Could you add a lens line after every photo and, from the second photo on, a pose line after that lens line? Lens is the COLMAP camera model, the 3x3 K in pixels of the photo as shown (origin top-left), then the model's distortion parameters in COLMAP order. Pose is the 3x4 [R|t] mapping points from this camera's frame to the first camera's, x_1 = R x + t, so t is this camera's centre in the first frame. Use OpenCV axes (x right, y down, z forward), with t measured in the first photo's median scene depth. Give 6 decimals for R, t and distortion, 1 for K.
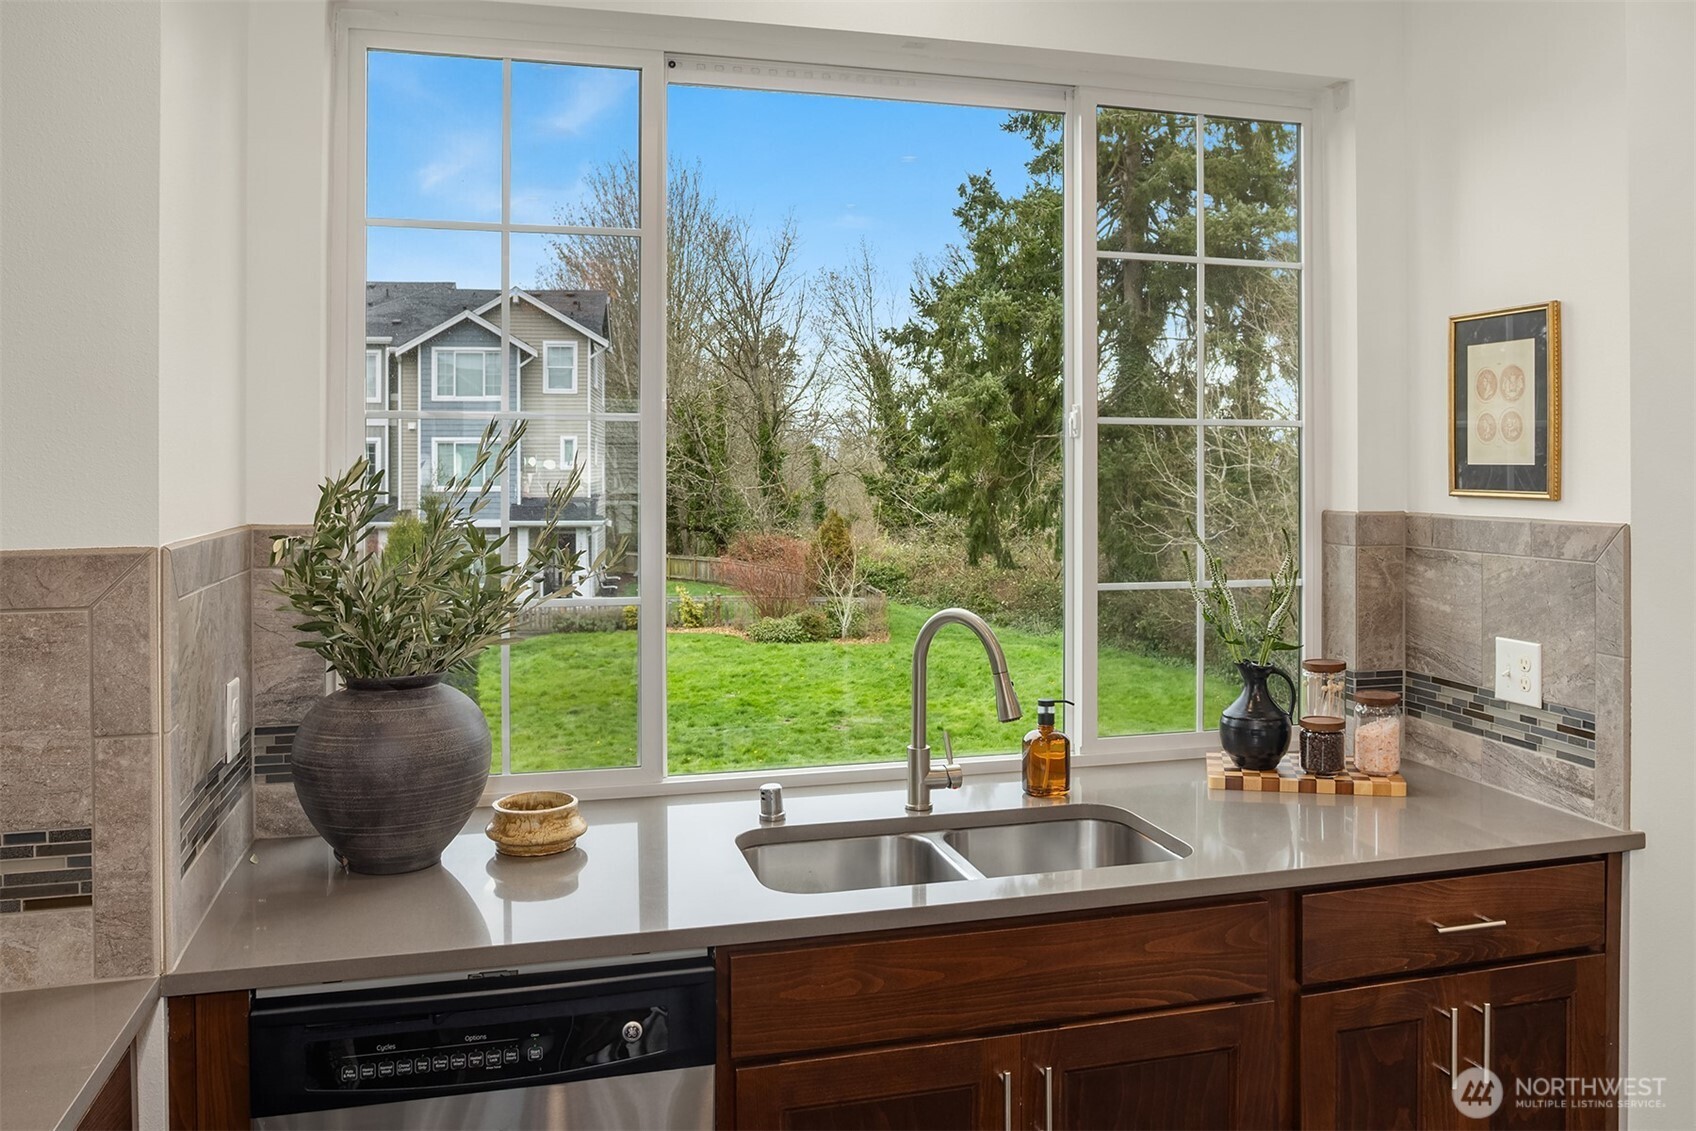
lens RADIAL K [[1319.5, 0, 911.7], [0, 1319.5, 462.1], [0, 0, 1]] dist [-0.055985, 0.030441]
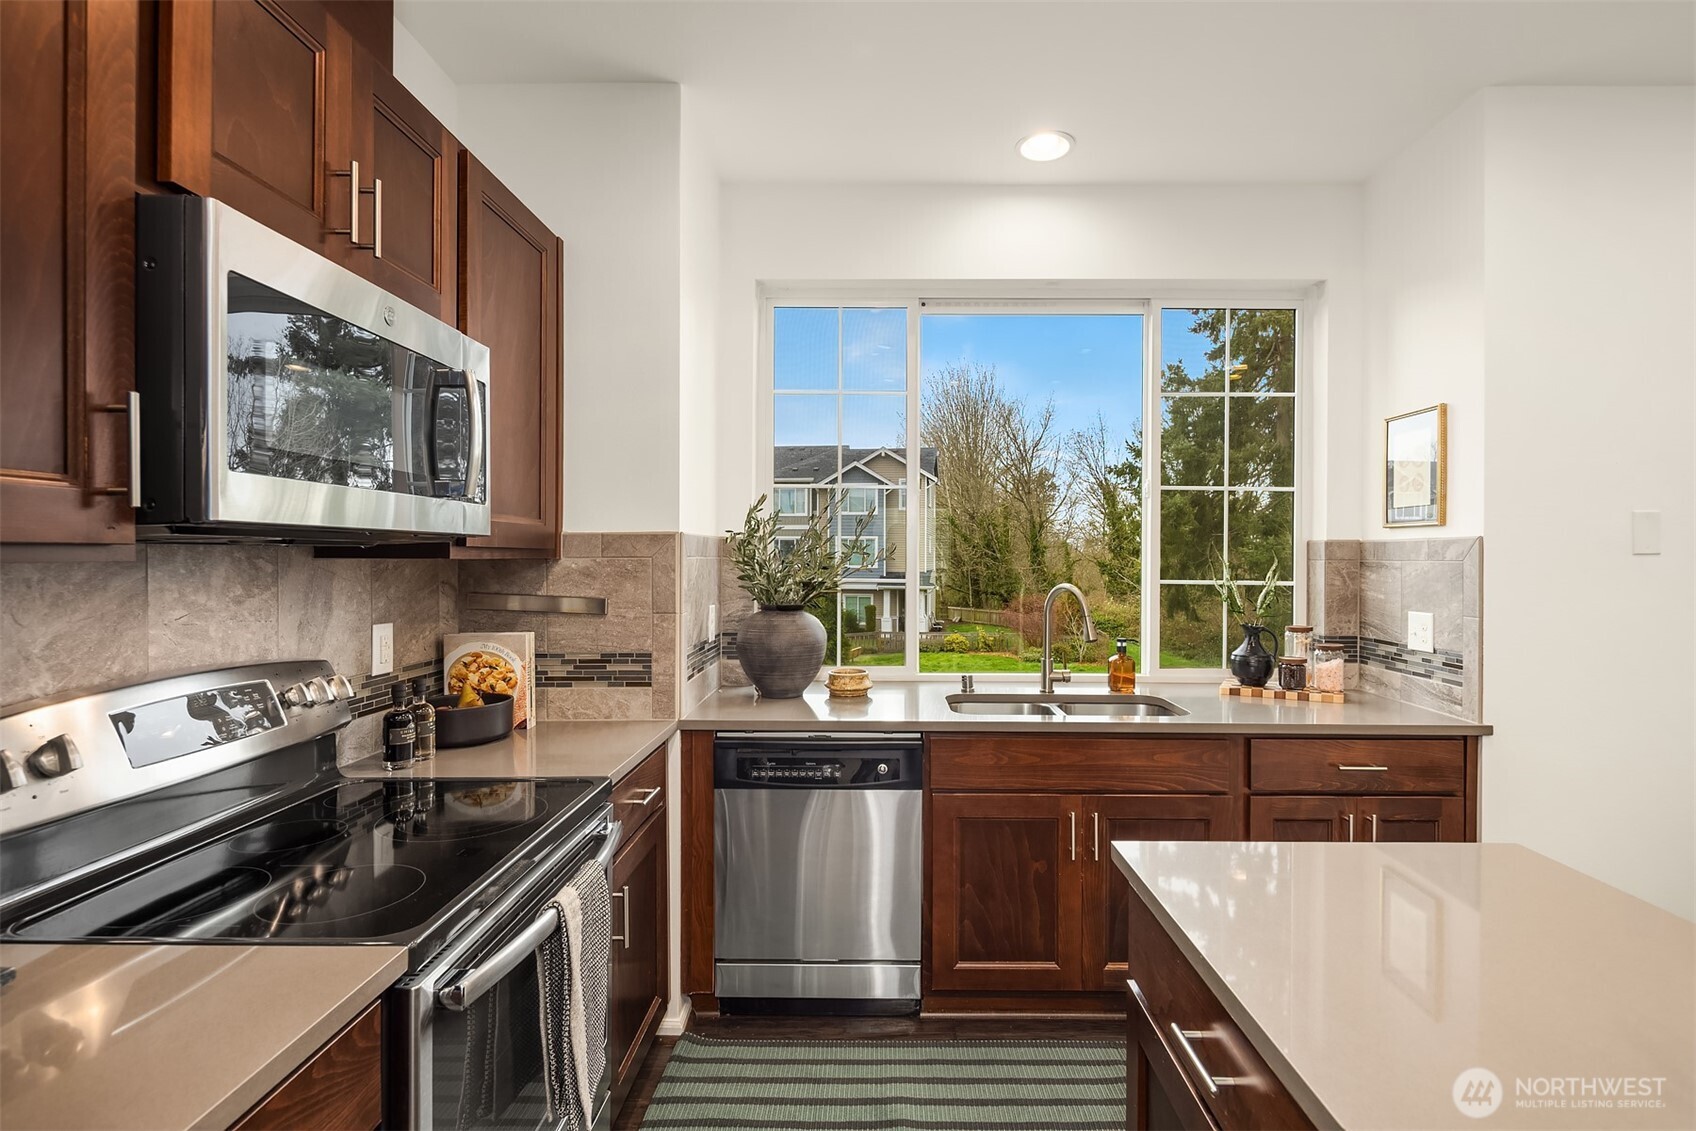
lens RADIAL K [[819.2, 0, 890.0], [0, 819.2, 556.0], [0, 0, 1]] dist [0.005431, -0.006683]
pose [[0.959522, 0.005003, -0.281590, 0.117959], [-0.003881, 0.999982, 0.004540, 0.065206], [0.281607, -0.003263, 0.959524, -0.180837]]
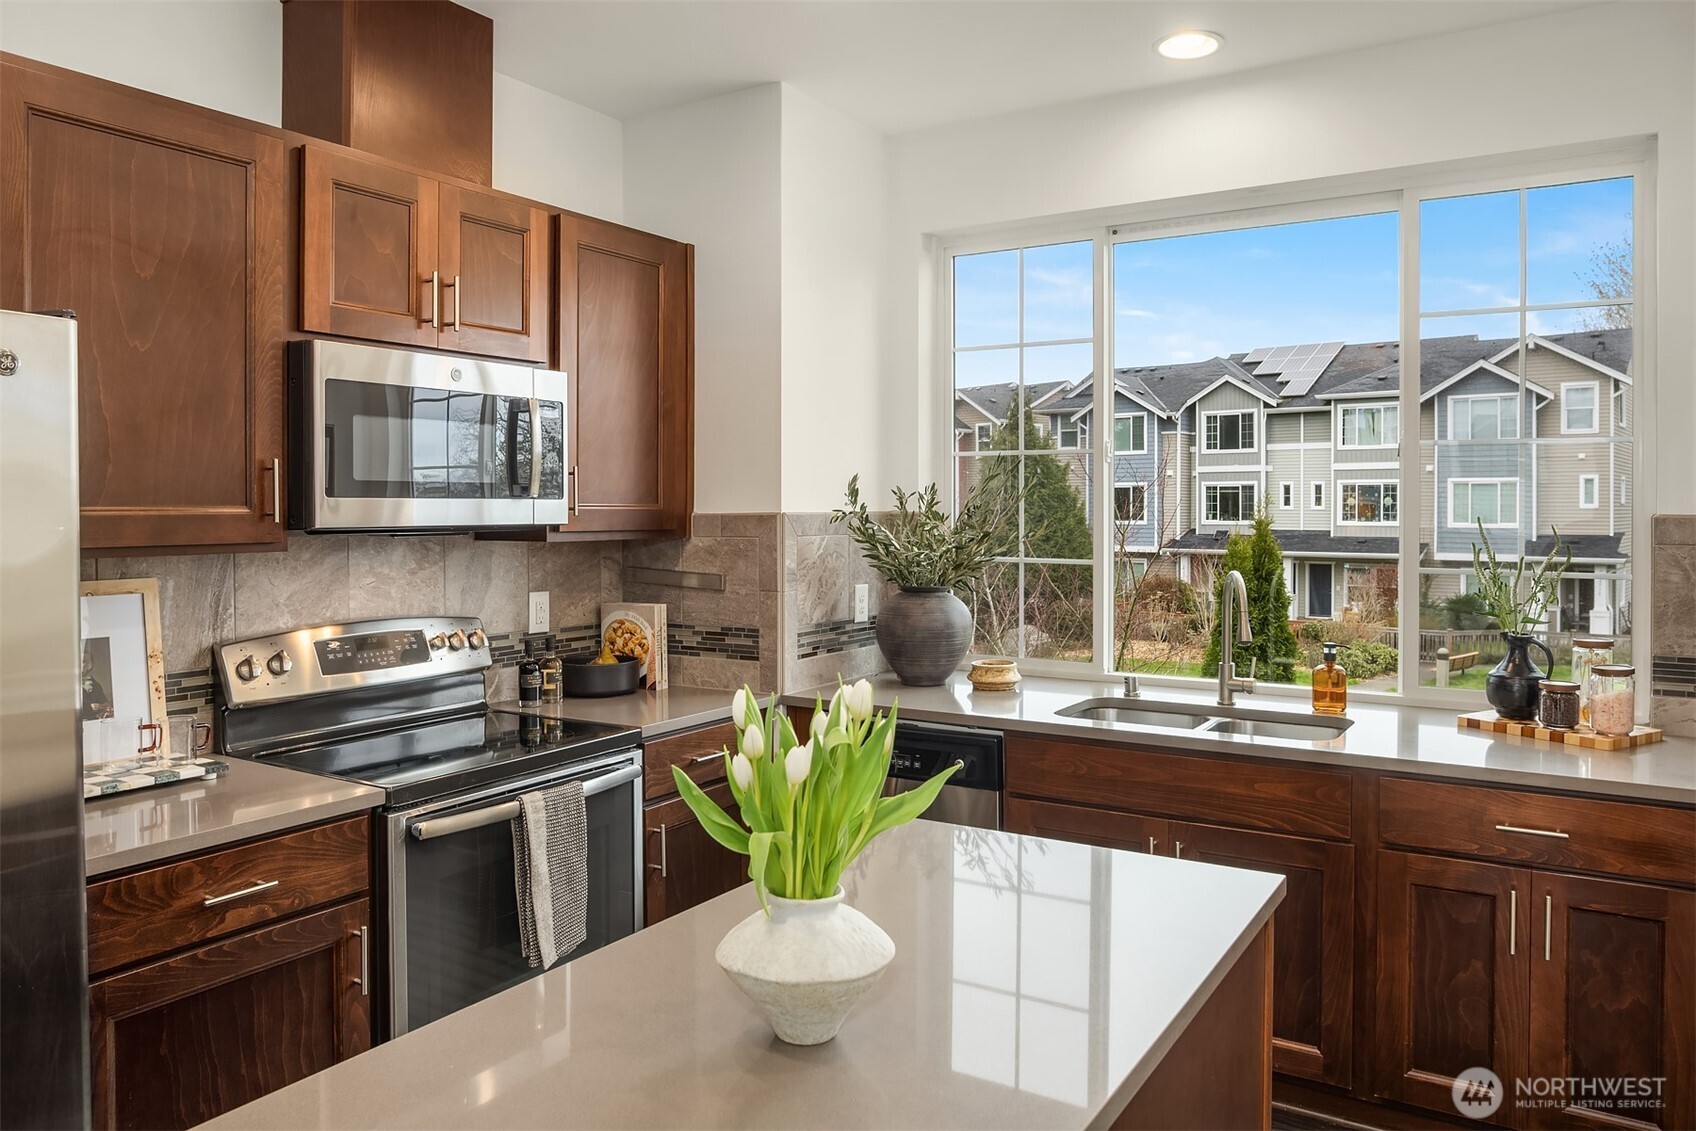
lens RADIAL K [[1159.6, 0, 869.5], [0, 1159.6, 516.2], [0, 0, 1]] dist [-0.051032, 0.027154]
pose [[0.673917, 0.007646, -0.738768, 0.705354], [0.001616, 0.999929, 0.011823, 0.030502], [0.738806, -0.009161, 0.673856, -0.194555]]
